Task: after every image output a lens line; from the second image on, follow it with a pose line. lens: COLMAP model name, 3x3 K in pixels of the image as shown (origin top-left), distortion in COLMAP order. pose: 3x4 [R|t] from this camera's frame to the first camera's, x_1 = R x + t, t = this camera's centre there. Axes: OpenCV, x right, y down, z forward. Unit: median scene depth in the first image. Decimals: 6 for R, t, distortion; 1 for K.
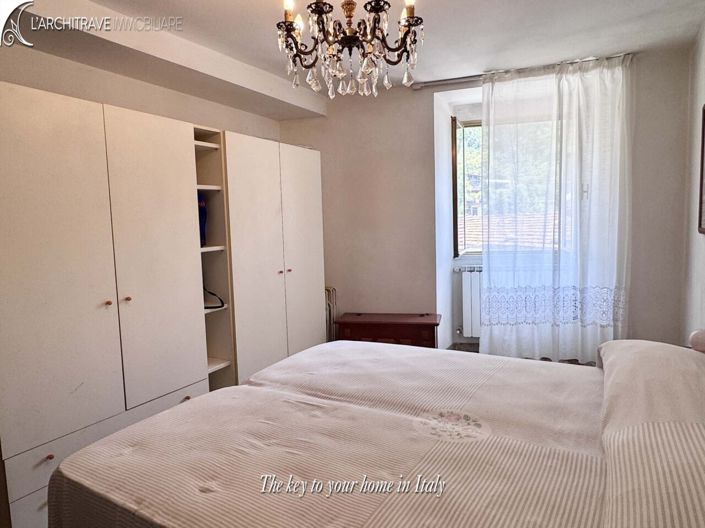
lens RADIAL K [[462.7, 0, 351.6], [0, 462.7, 229.8], [0, 0, 1]] dist [-0.004761, -0.003260]
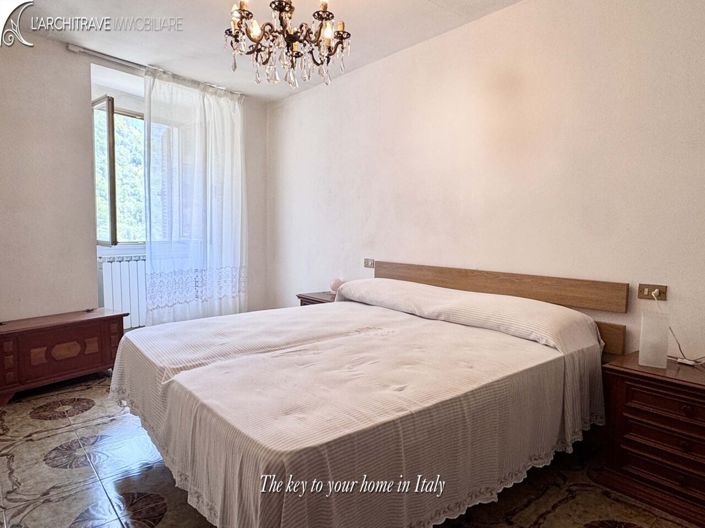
lens RADIAL K [[441.4, 0, 352.5], [0, 441.4, 264.0], [0, 0, 1]] dist [0.000949, 0.001221]
pose [[0.332206, -0.036590, 0.942497, -0.539980], [-0.010027, 0.999054, 0.042320, 0.058382], [-0.943154, -0.023509, 0.331525, 0.259120]]
